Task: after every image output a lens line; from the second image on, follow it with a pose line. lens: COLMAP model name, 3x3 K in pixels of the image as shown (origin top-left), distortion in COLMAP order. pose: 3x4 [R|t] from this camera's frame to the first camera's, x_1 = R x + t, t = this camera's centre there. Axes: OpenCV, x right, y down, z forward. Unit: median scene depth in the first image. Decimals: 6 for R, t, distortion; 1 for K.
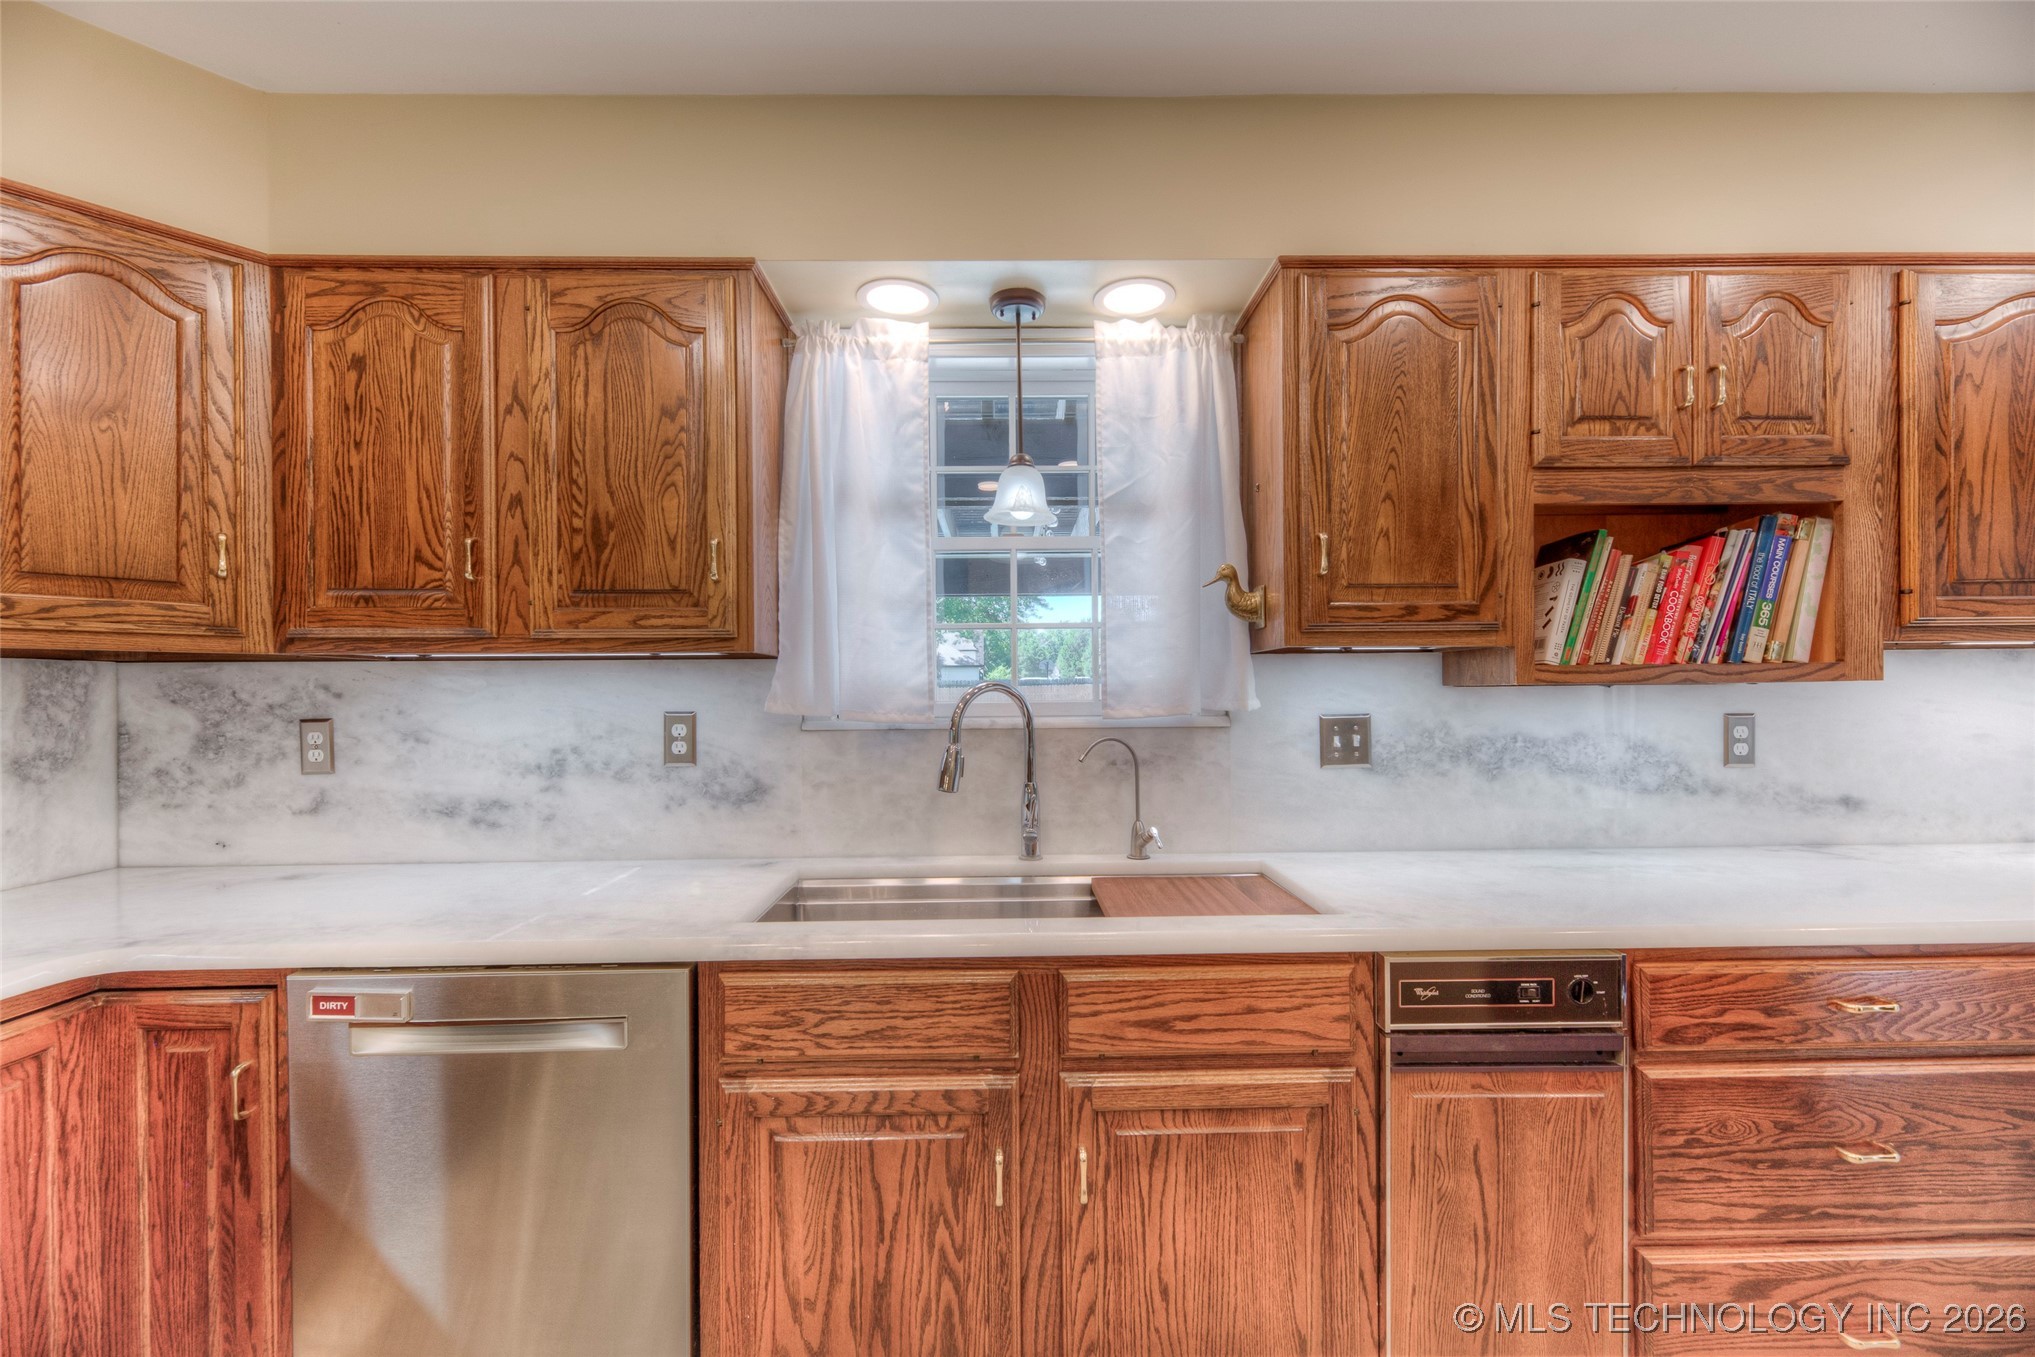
lens RADIAL K [[818.3, 0, 1009.4], [0, 818.3, 693.3], [0, 0, 1]] dist [0.008631, -0.001624]
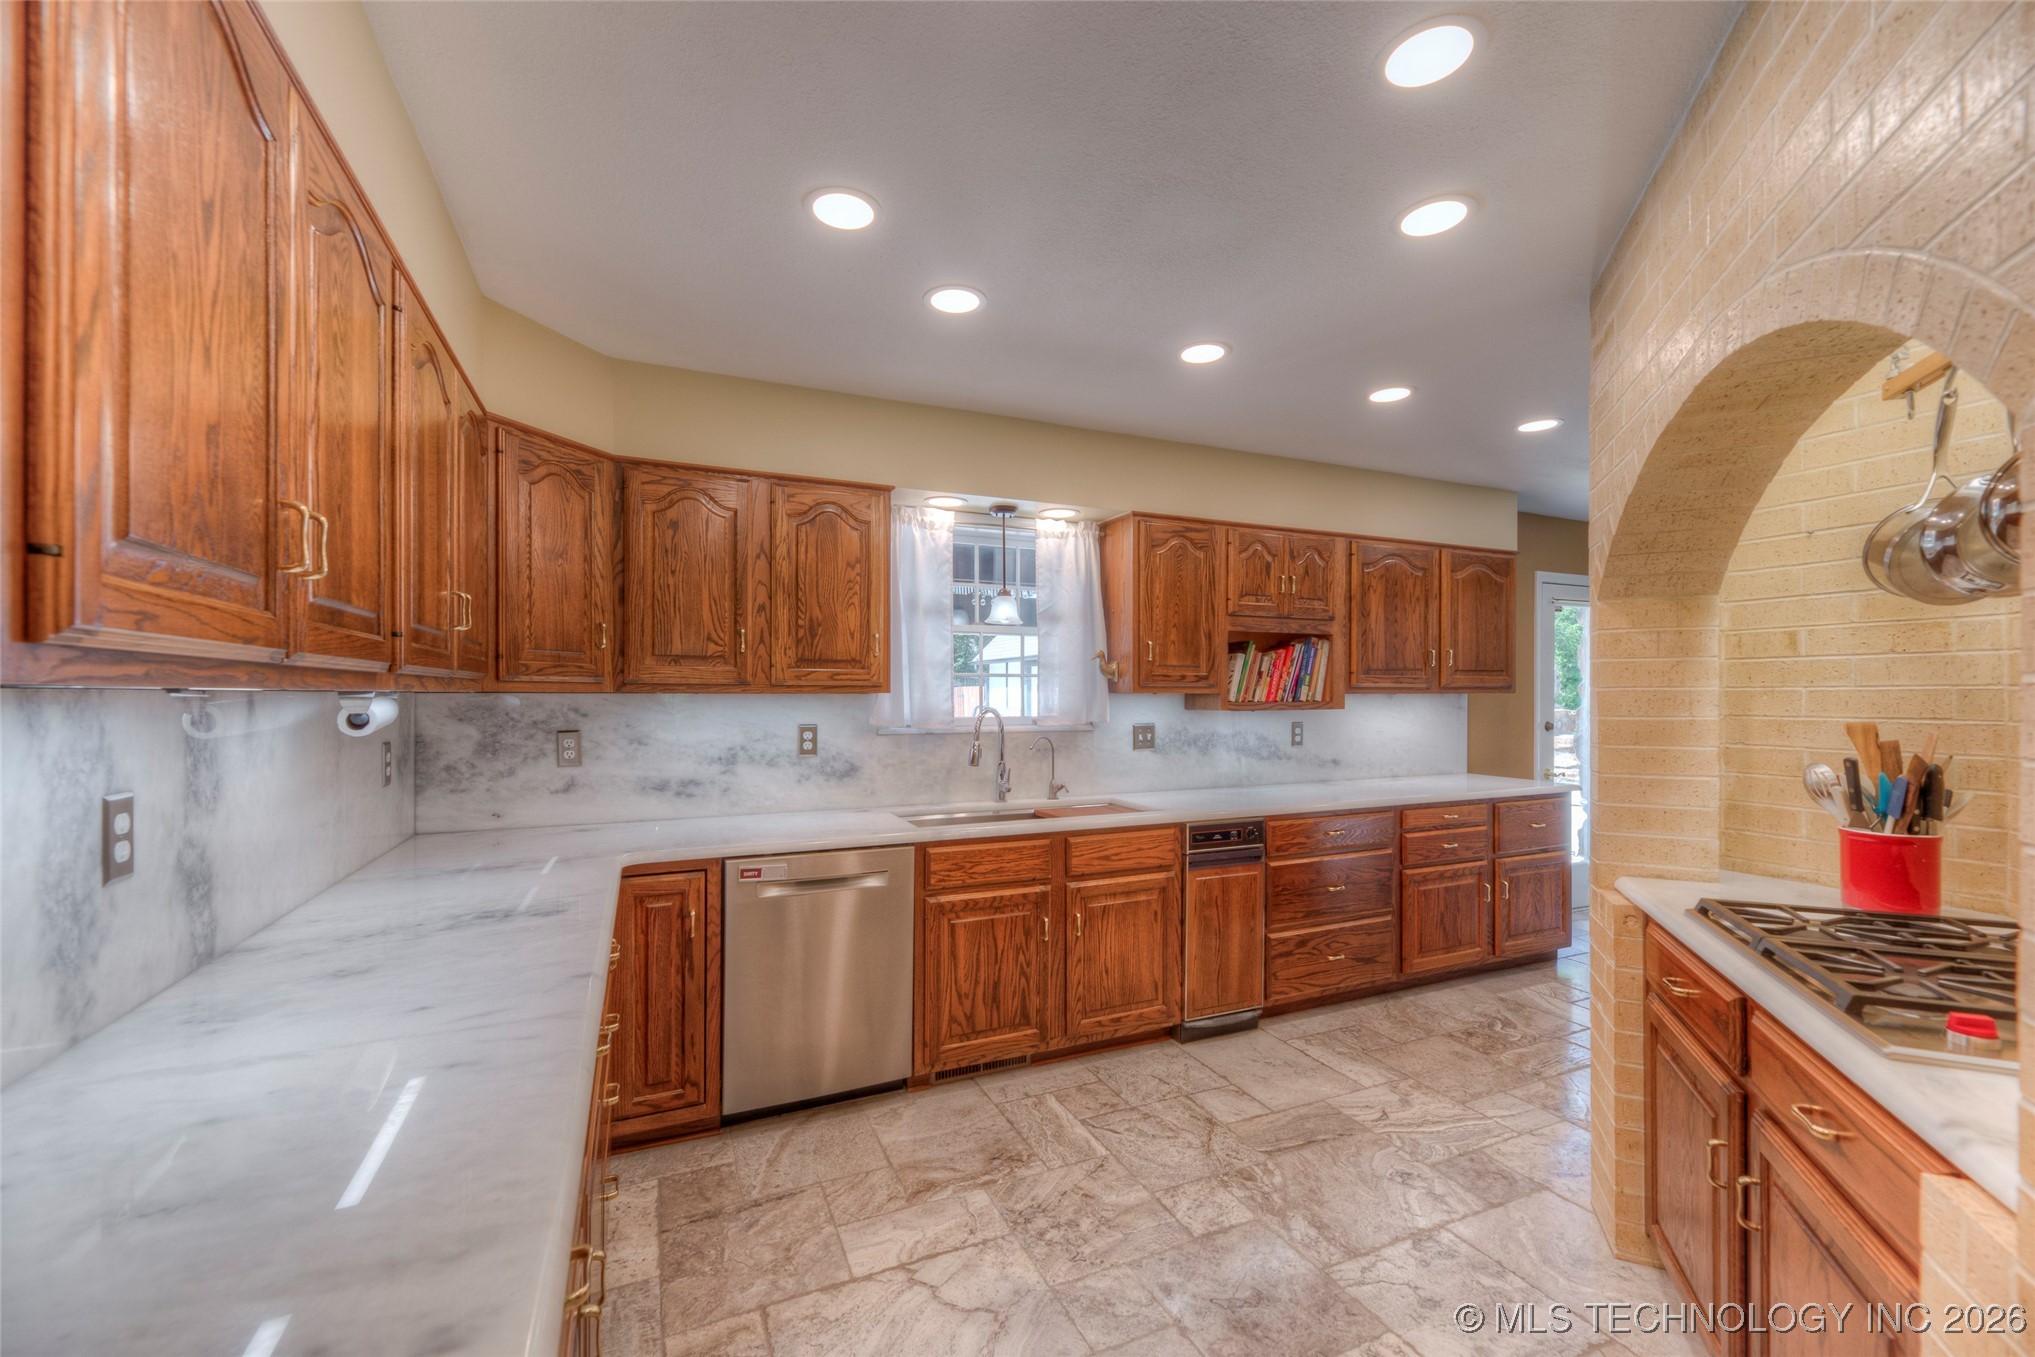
lens RADIAL K [[818.3, 0, 1011.8], [0, 818.3, 694.8], [0, 0, 1]] dist [0.008631, -0.001624]
pose [[0.920925, 0.008163, 0.389653, -0.777529], [-0.008203, 0.999965, -0.001562, -0.045407], [-0.389652, -0.001758, 0.920960, -0.833898]]
